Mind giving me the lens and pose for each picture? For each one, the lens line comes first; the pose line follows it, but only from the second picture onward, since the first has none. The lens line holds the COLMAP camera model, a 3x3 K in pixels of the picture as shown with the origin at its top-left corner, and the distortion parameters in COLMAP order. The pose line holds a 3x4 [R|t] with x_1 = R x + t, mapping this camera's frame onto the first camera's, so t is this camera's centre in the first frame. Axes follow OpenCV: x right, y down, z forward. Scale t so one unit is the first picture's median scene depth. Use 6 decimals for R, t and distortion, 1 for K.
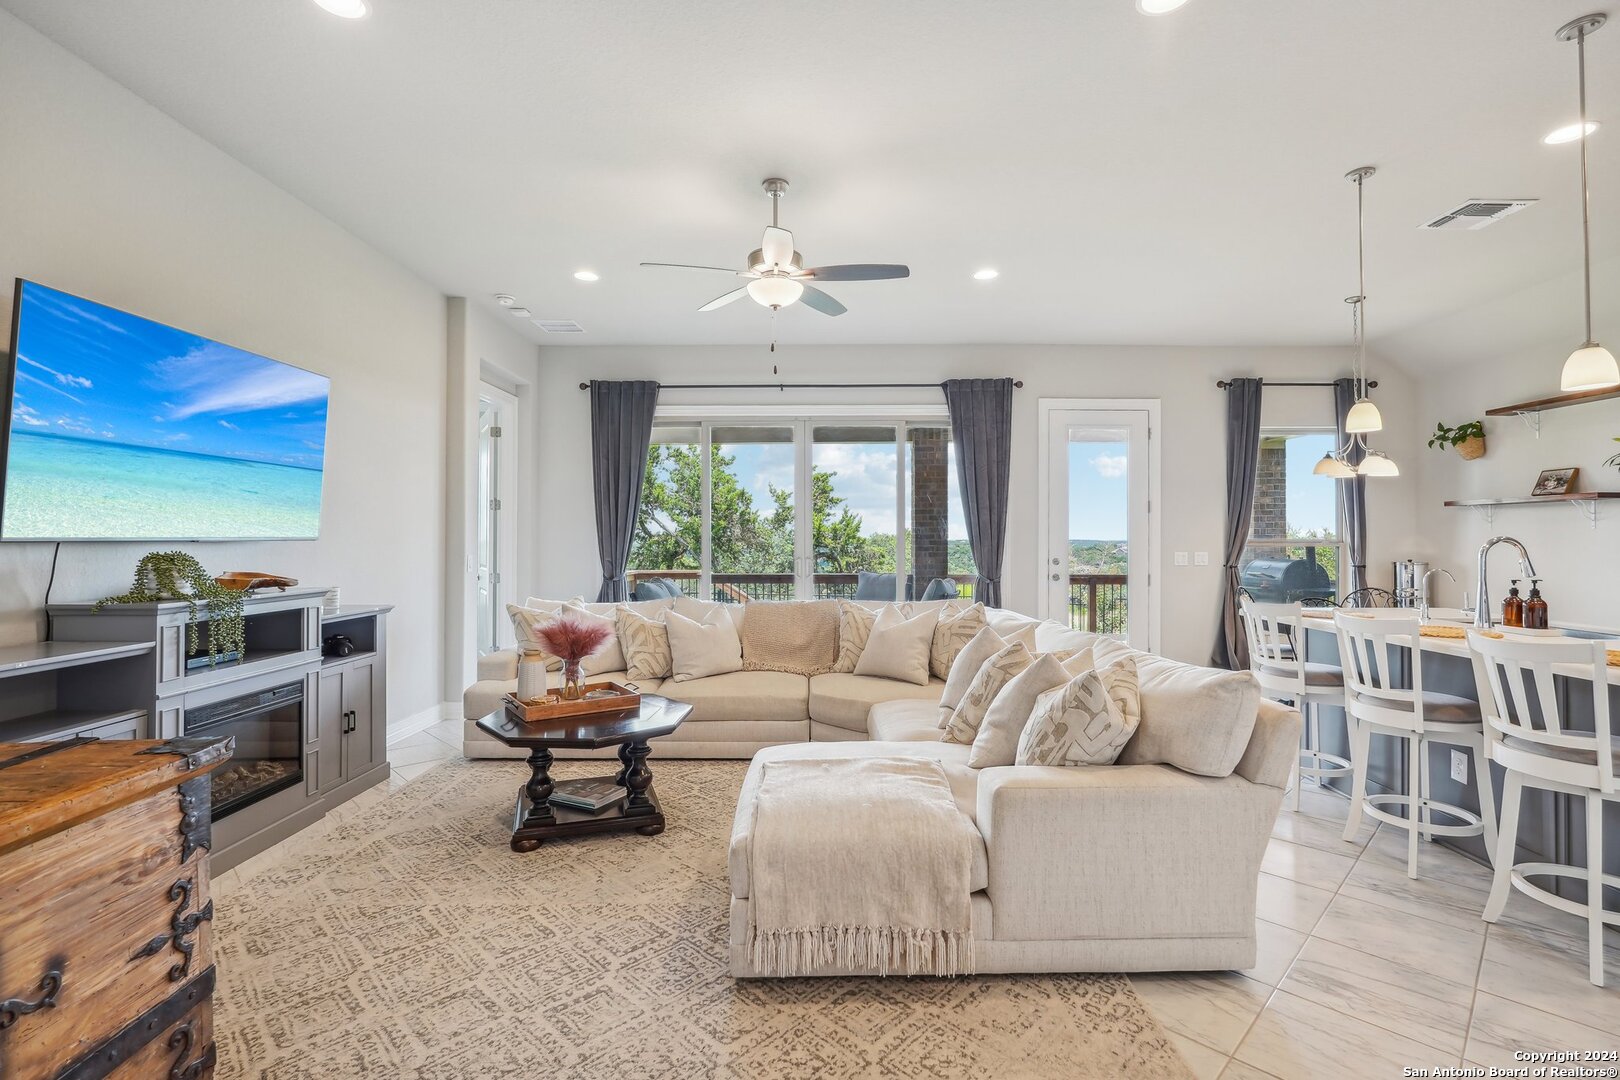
lens RADIAL K [[748.9, 0, 813.1], [0, 748.9, 528.2], [0, 0, 1]] dist [-0.010583, 0.006141]
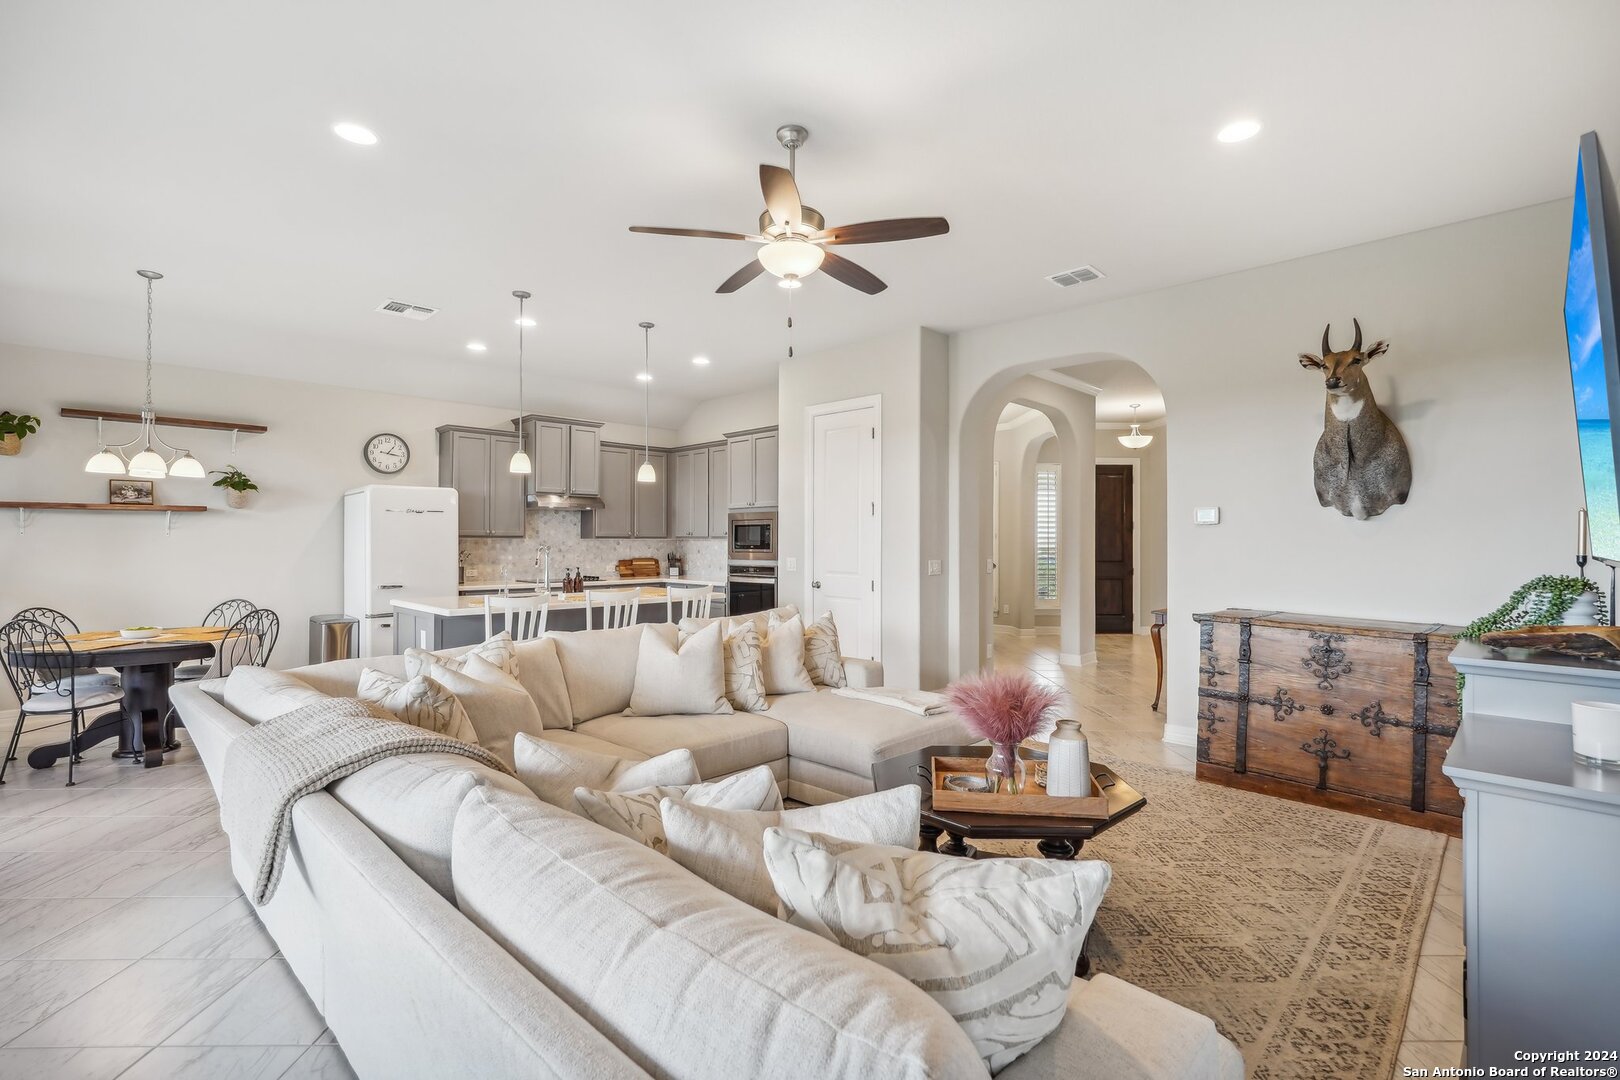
lens RADIAL K [[733.0, 0, 810.0], [0, 733.0, 540.0], [0, 0, 1]] dist [-0.010061, 0.007003]
pose [[-0.715921, -0.001411, 0.698180, -0.431603], [-0.010276, 0.999911, -0.008517, 0.005299], [-0.698105, -0.013273, -0.715872, 1.076297]]
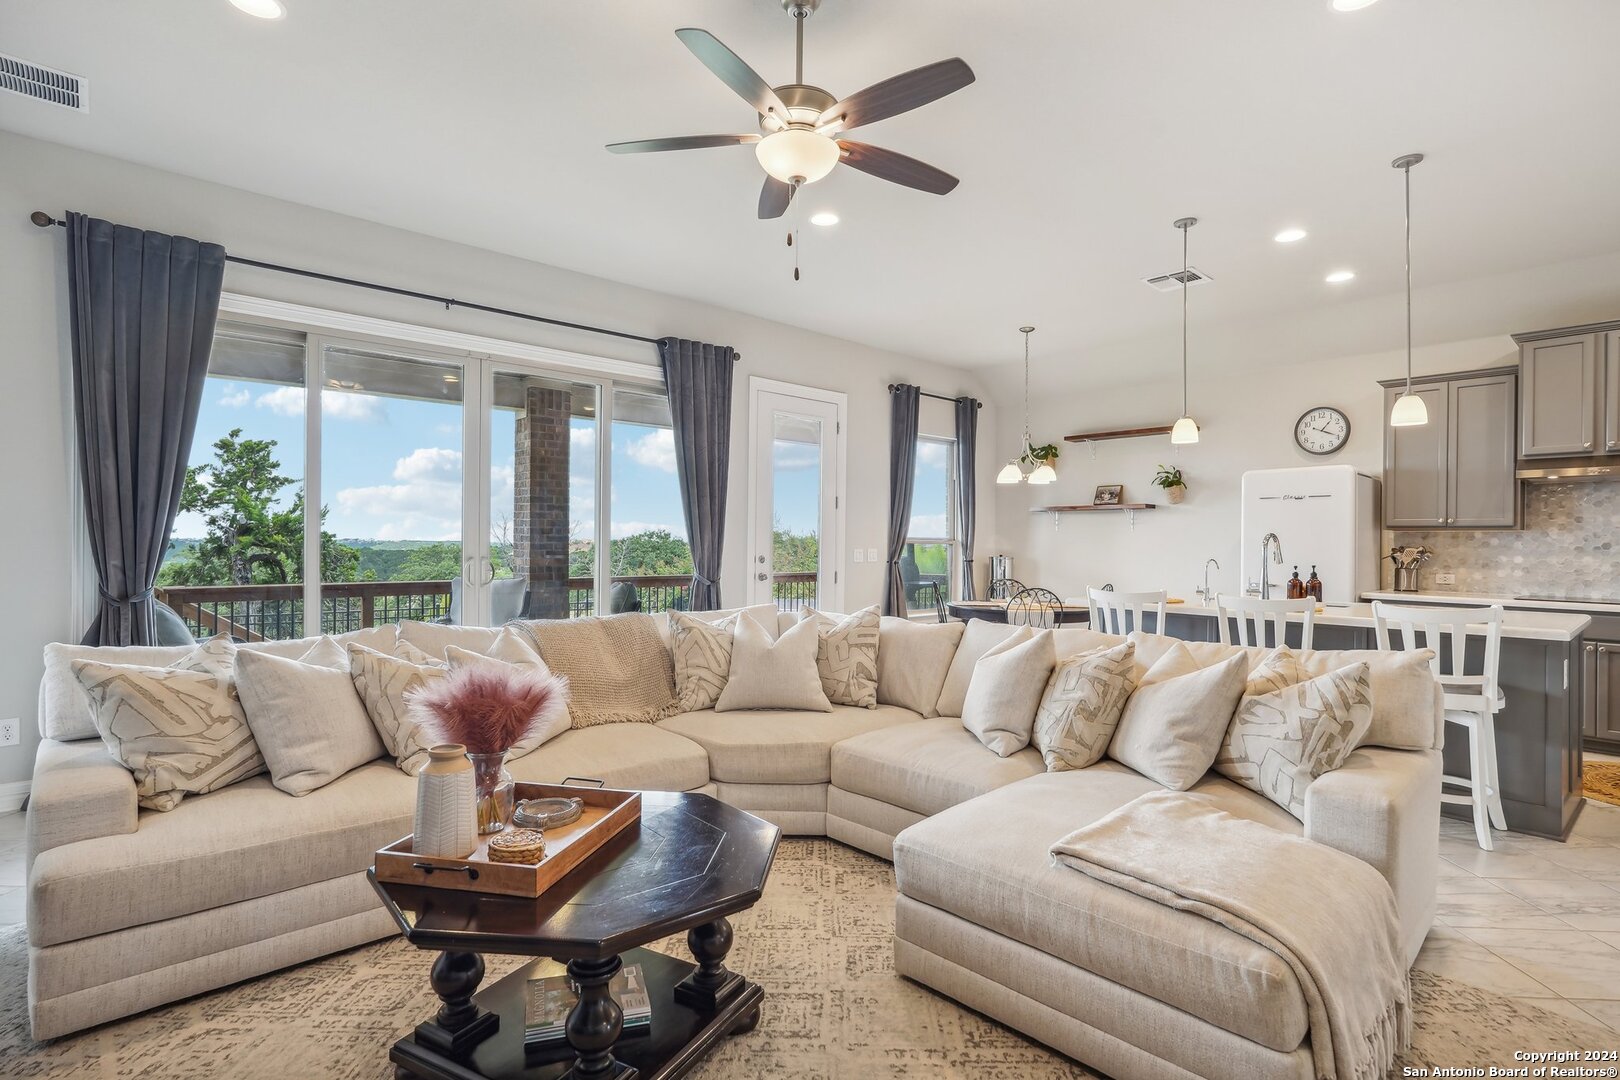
lens RADIAL K [[802.9, 0, 810.0], [0, 802.9, 540.0], [0, 0, 1]] dist [-0.007769, 0.007848]
pose [[0.732912, 0.006769, 0.680290, -0.368320], [-0.016748, 0.999827, 0.008094, 0.015528], [-0.680117, -0.017326, 0.732898, 0.314298]]
